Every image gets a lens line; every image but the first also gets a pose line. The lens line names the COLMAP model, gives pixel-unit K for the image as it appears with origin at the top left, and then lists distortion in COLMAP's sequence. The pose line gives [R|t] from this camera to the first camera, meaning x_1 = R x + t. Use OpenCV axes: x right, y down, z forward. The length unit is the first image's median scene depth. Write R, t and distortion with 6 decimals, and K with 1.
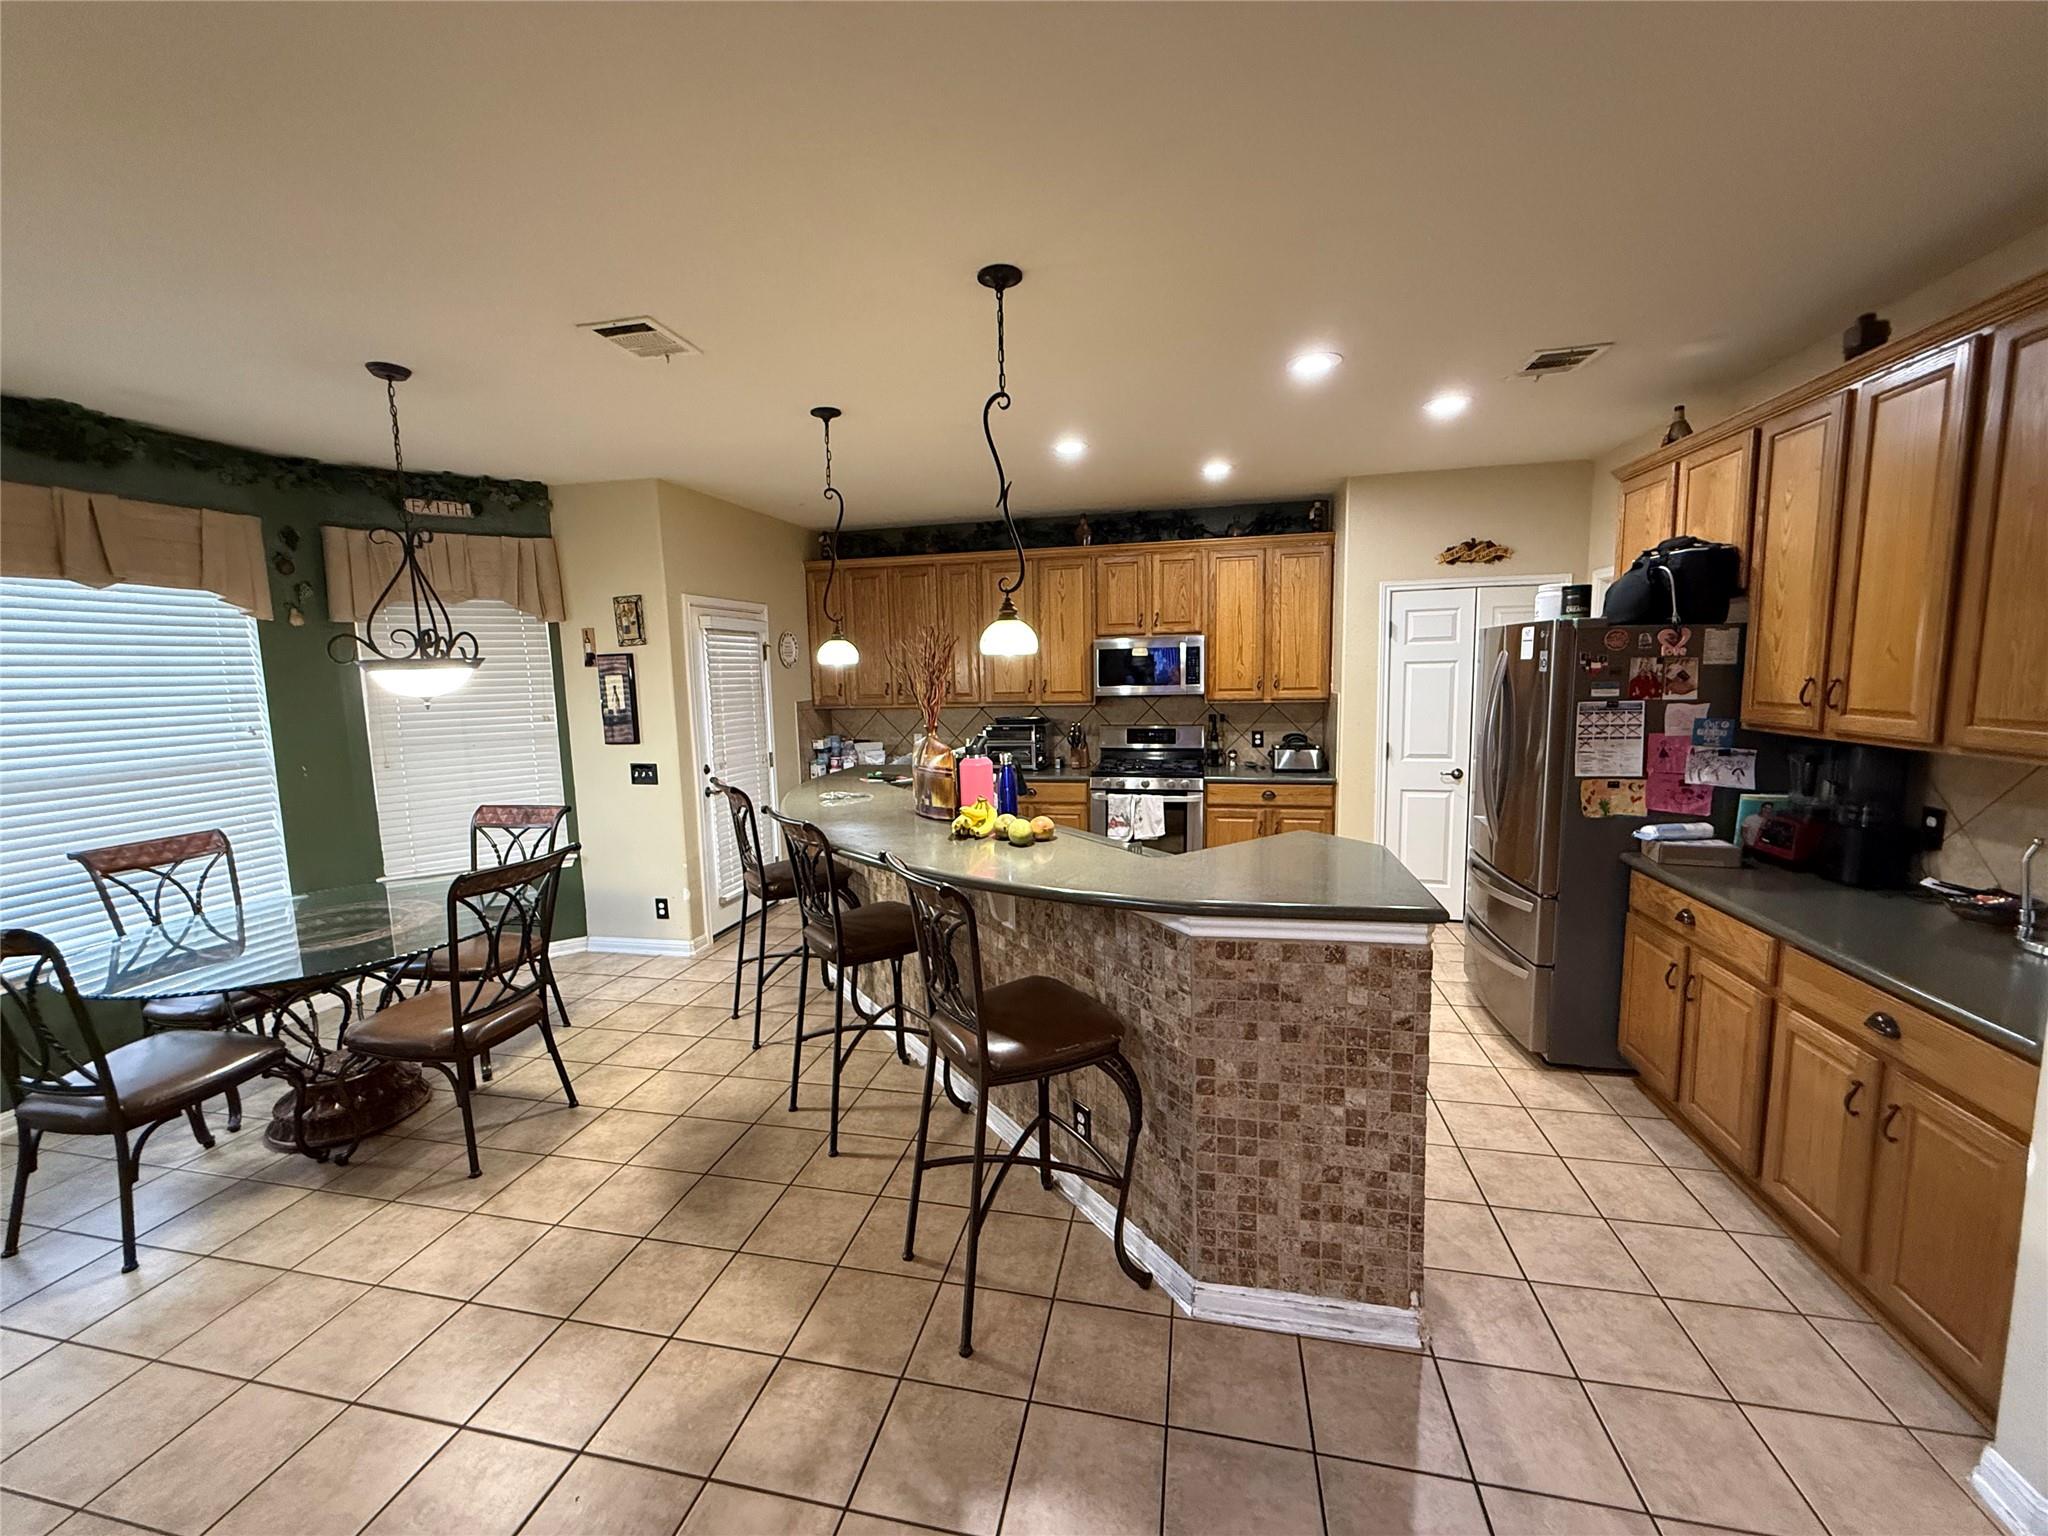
lens RADIAL K [[818.3, 0, 1019.2], [0, 818.3, 767.6], [0, 0, 1]] dist [0.002285, -0.000501]
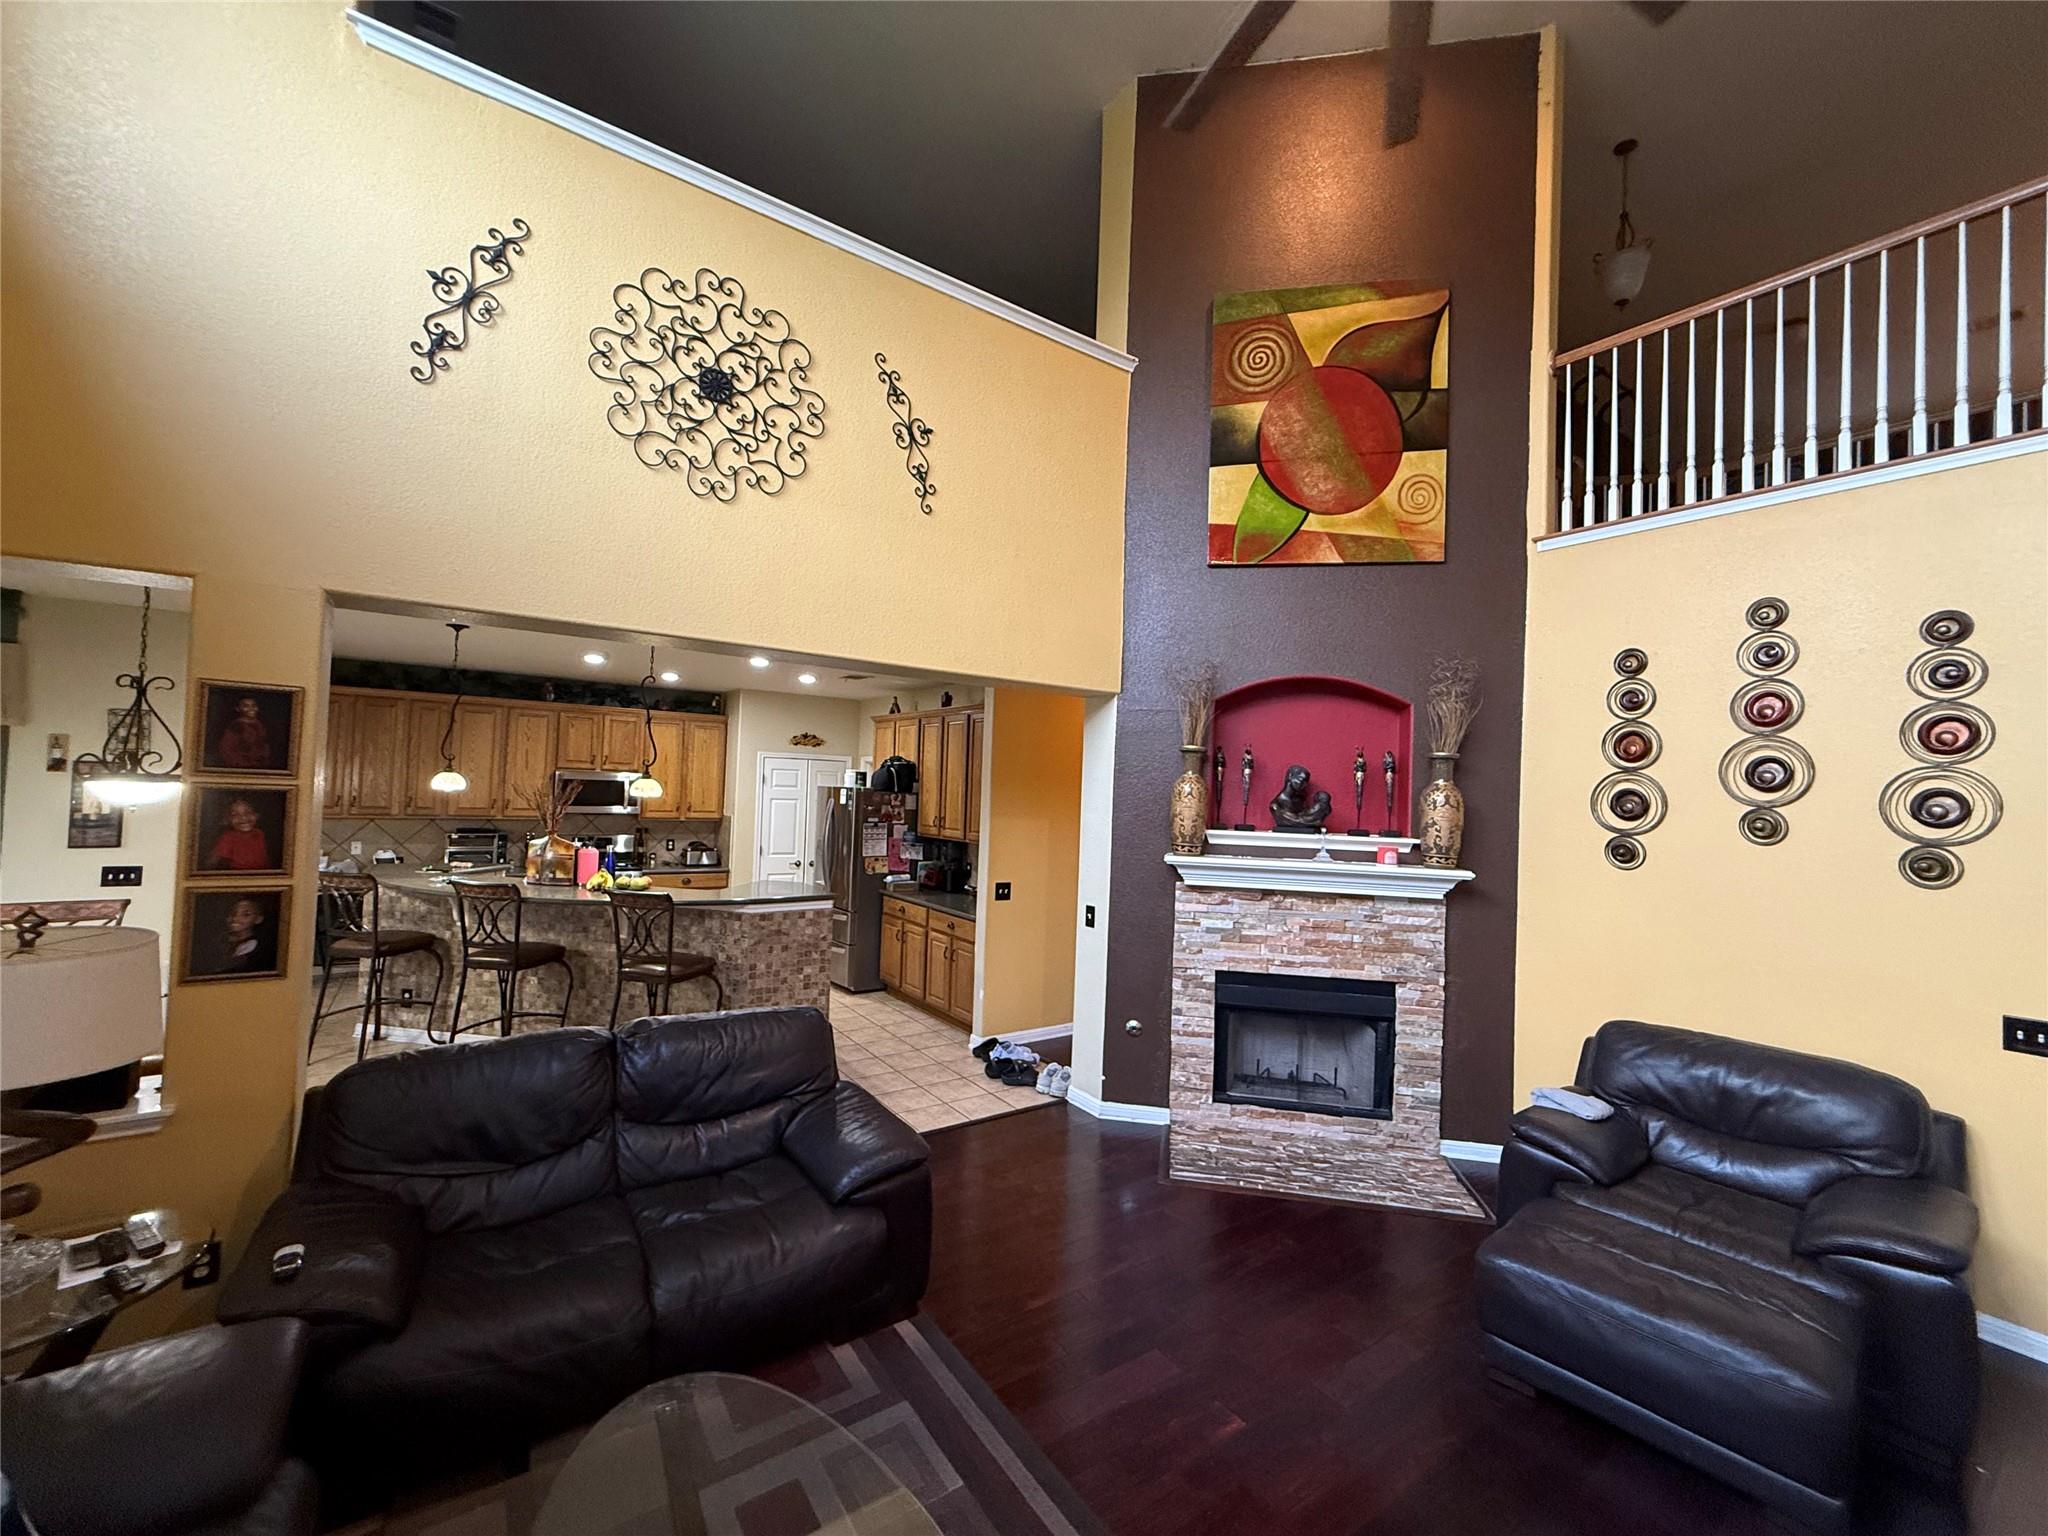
lens RADIAL K [[818.3, 0, 1019.9], [0, 818.3, 767.1], [0, 0, 1]] dist [0.002285, -0.000501]
pose [[0.675206, 0.069280, 0.734369, -0.709293], [0.038066, 0.990980, -0.128487, 0.073455], [-0.736647, 0.114710, 0.666478, -0.859259]]
